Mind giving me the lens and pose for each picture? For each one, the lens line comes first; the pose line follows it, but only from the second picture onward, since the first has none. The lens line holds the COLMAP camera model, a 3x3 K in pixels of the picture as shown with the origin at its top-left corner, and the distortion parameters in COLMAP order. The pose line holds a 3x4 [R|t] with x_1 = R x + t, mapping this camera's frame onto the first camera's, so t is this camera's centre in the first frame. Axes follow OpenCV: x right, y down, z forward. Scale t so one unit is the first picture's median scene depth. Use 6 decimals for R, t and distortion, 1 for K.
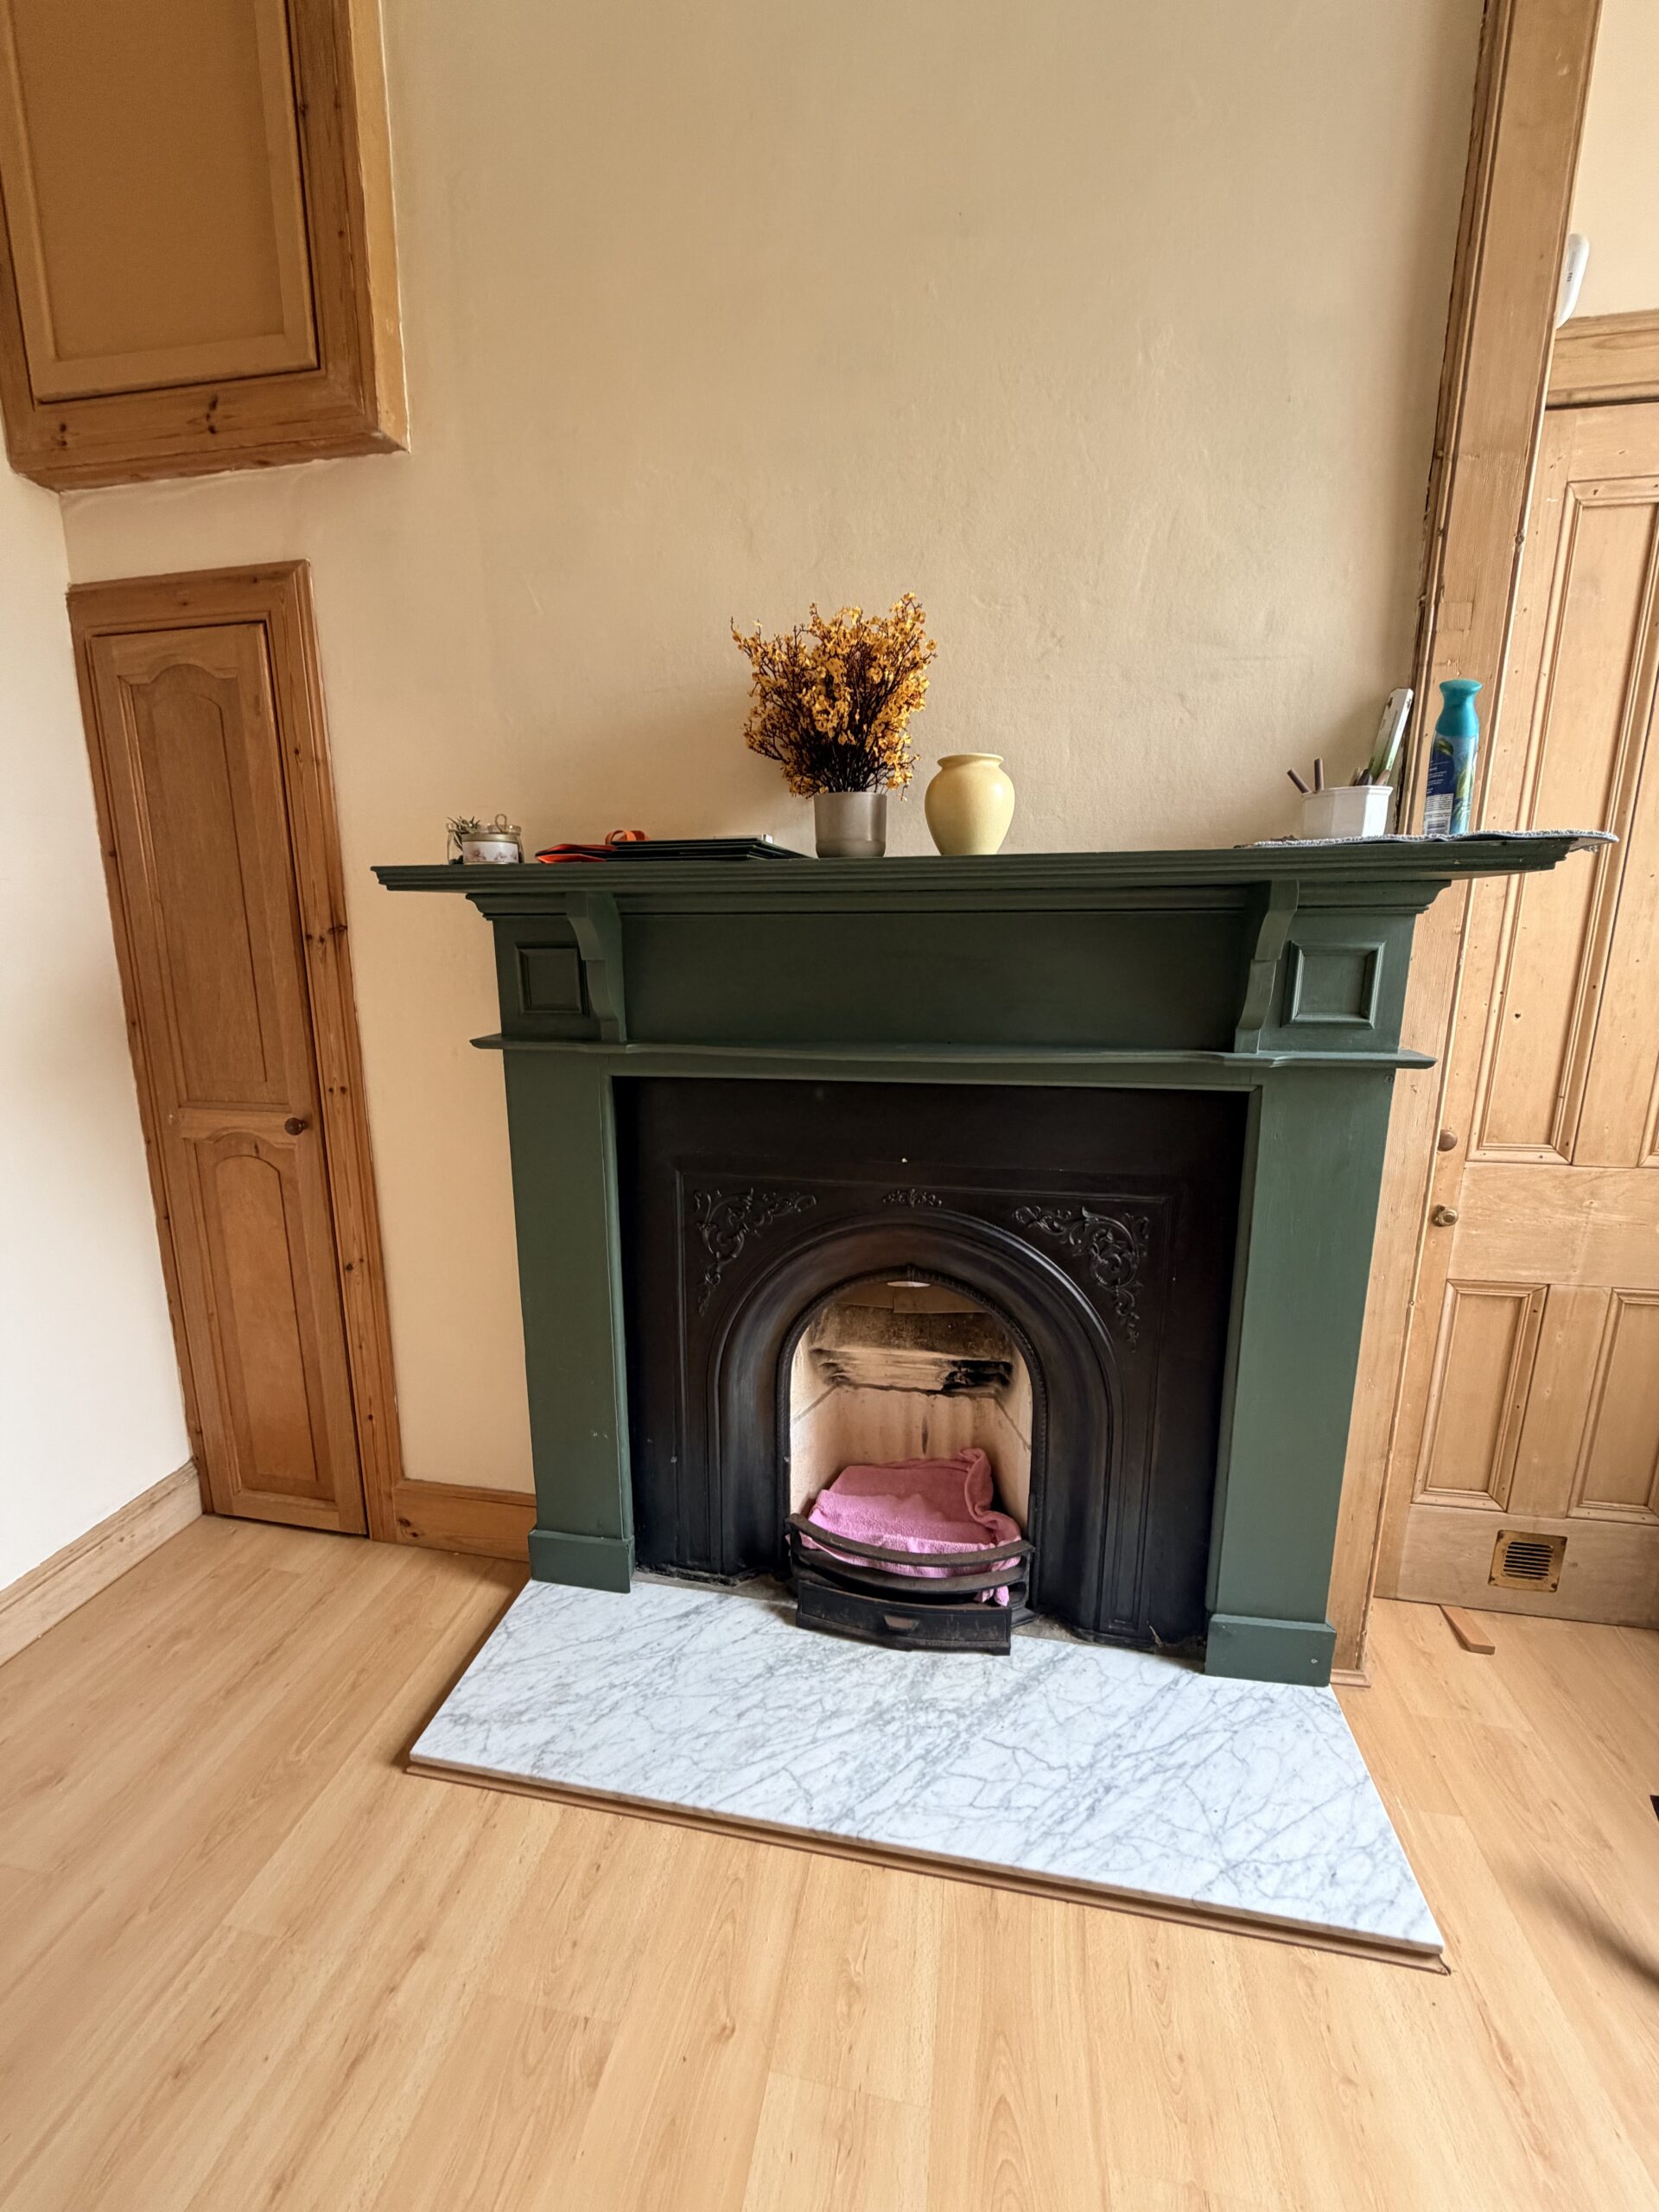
lens RADIAL K [[875.4, 0, 828.4], [0, 875.4, 1099.3], [0, 0, 1]] dist [0.000652, -0.000171]
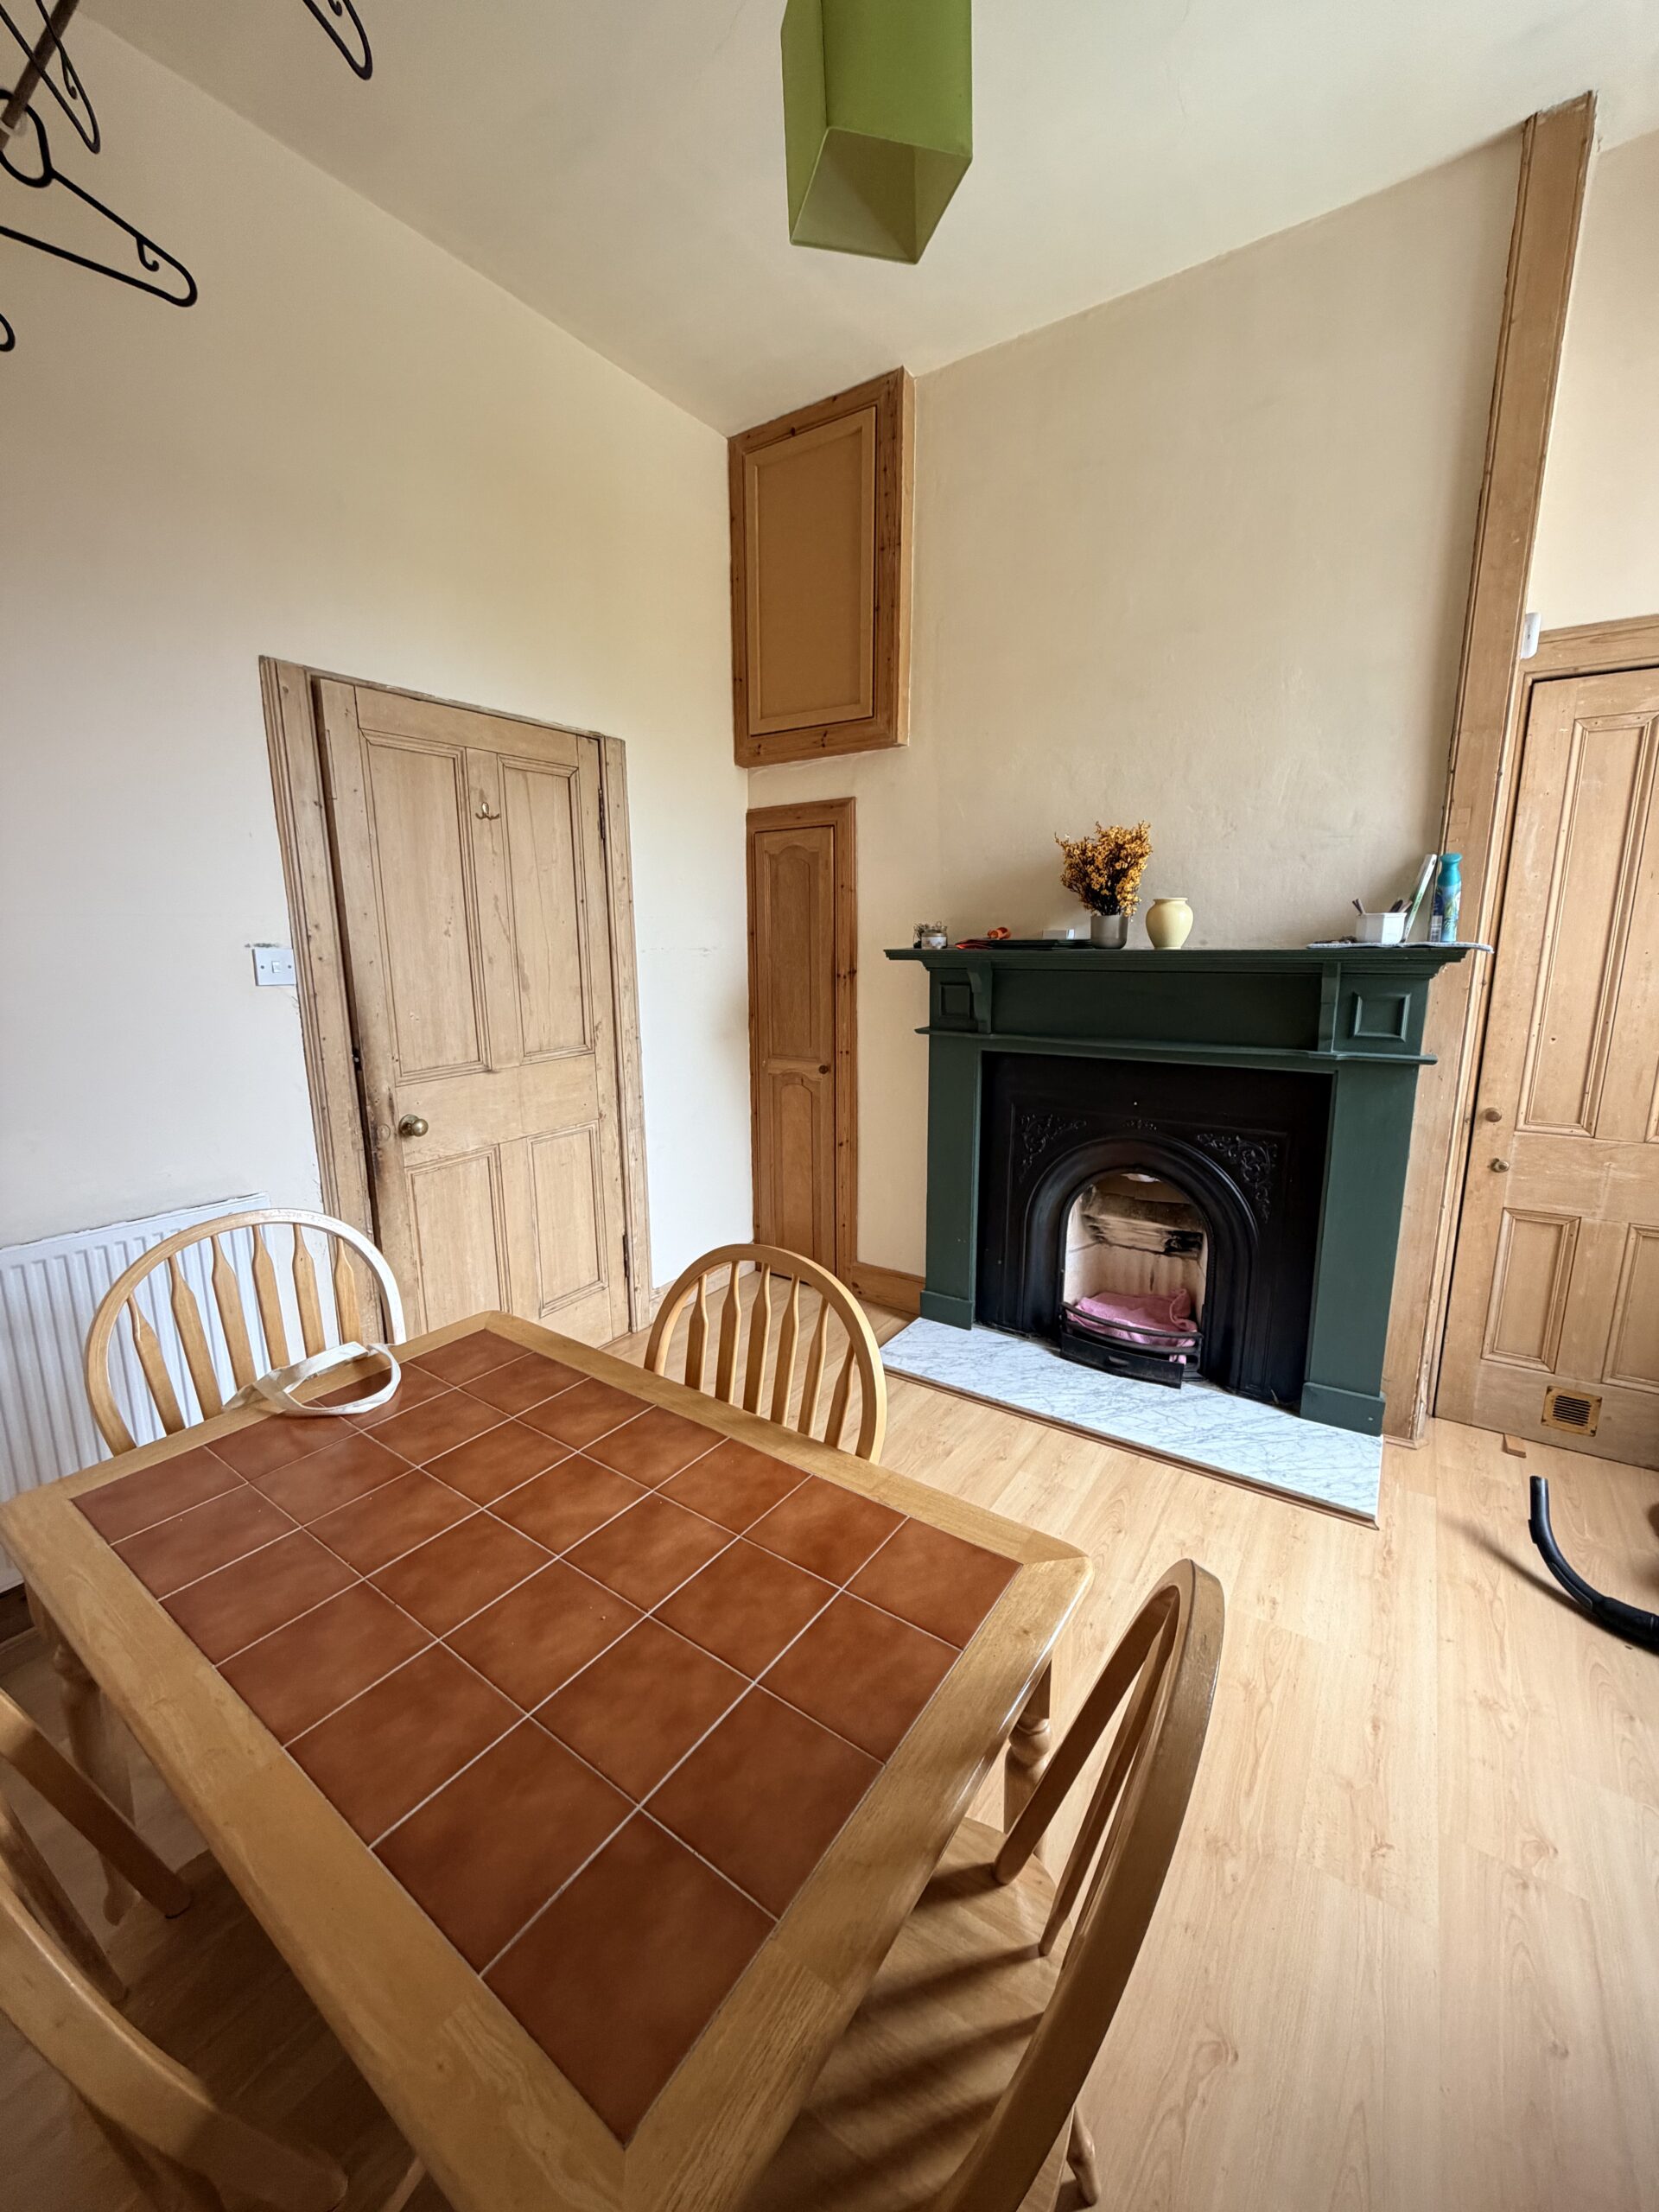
lens RADIAL K [[875.4, 0, 828.4], [0, 875.4, 1099.3], [0, 0, 1]] dist [0.000652, -0.000171]
pose [[0.916318, 0.069615, -0.394355, 0.207808], [-0.070297, 0.997445, 0.012736, 0.077737], [0.394233, 0.016052, 0.918870, -0.891365]]
